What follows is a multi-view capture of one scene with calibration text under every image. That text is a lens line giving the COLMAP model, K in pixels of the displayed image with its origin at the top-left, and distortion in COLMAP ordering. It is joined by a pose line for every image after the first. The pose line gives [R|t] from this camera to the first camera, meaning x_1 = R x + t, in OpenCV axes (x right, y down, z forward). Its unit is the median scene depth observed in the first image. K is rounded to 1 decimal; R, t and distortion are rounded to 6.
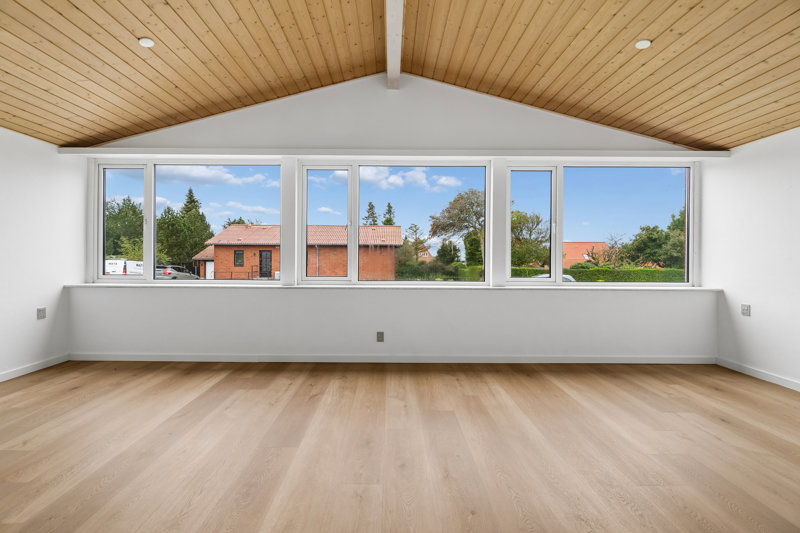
lens RADIAL K [[343.3, 0, 387.6], [0, 343.3, 260.0], [0, 0, 1]] dist [-0.003091, -0.000191]
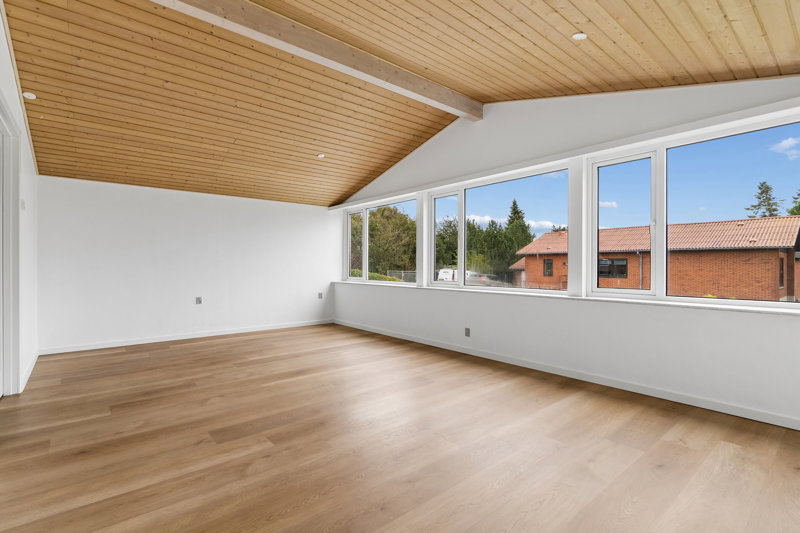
lens RADIAL K [[377.2, 0, 400.0], [0, 377.2, 266.5], [0, 0, 1]] dist [-0.000910, -0.000067]
pose [[0.644070, -0.003415, -0.764959, 0.178798], [-0.002866, 0.999972, -0.006878, 0.001127], [0.764961, 0.006622, 0.644043, -0.005262]]
